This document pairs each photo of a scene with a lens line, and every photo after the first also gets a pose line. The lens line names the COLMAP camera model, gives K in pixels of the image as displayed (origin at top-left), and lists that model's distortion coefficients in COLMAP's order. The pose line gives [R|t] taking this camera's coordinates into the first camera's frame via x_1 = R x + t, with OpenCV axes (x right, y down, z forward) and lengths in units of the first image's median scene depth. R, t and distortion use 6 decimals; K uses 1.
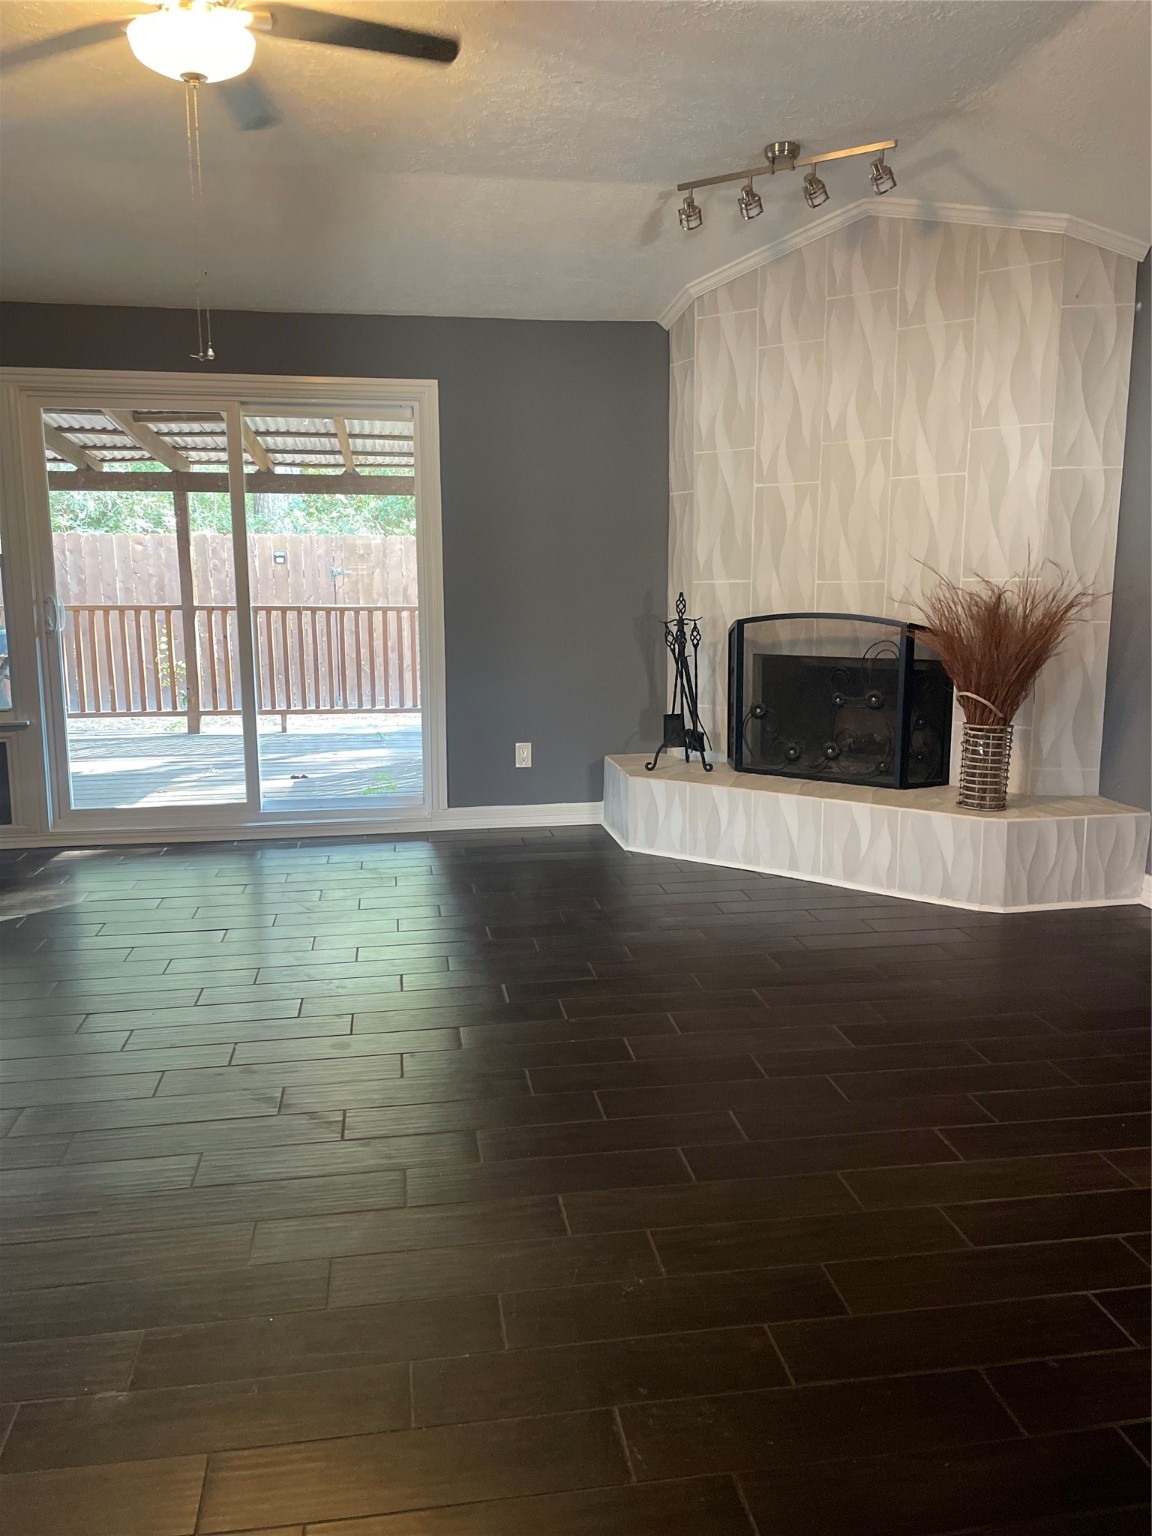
lens RADIAL K [[1172.6, 0, 571.9], [0, 1172.6, 777.7], [0, 0, 1]] dist [0.063655, -0.048578]
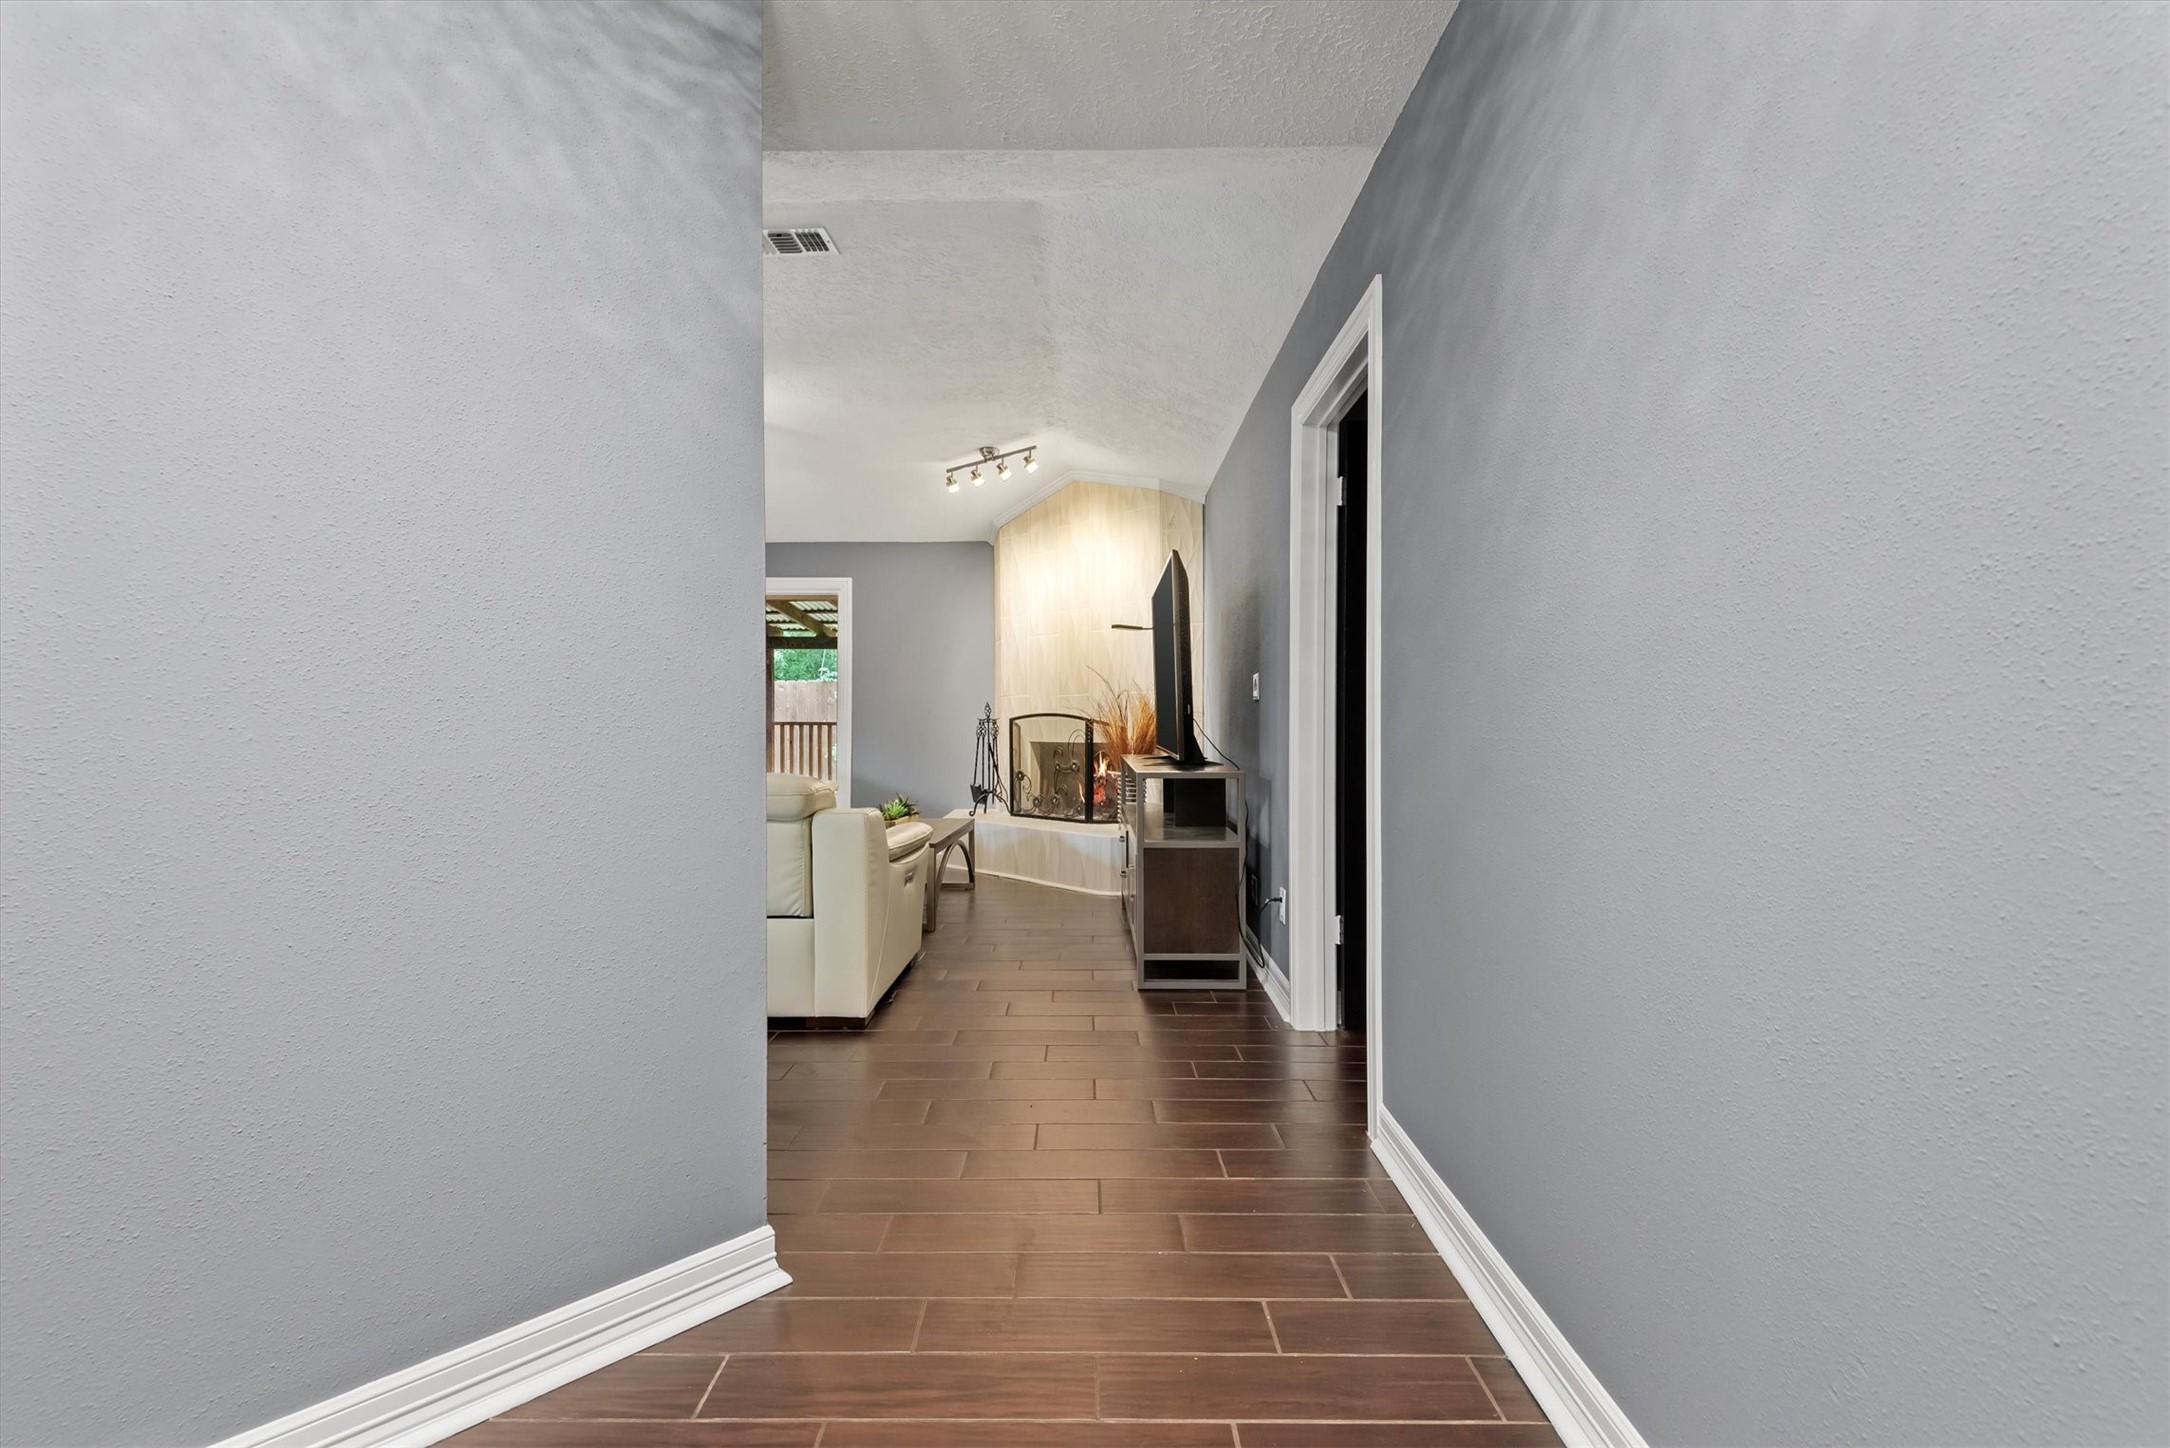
lens RADIAL K [[974.9, 0, 1093.3], [0, 974.9, 755.6], [0, 0, 1]] dist [0.003271, -0.004971]
pose [[0.988322, 0.004603, -0.152308, 0.441937], [-0.024564, 0.991284, -0.129434, 0.079697], [0.150384, 0.131663, 0.979821, -0.258971]]
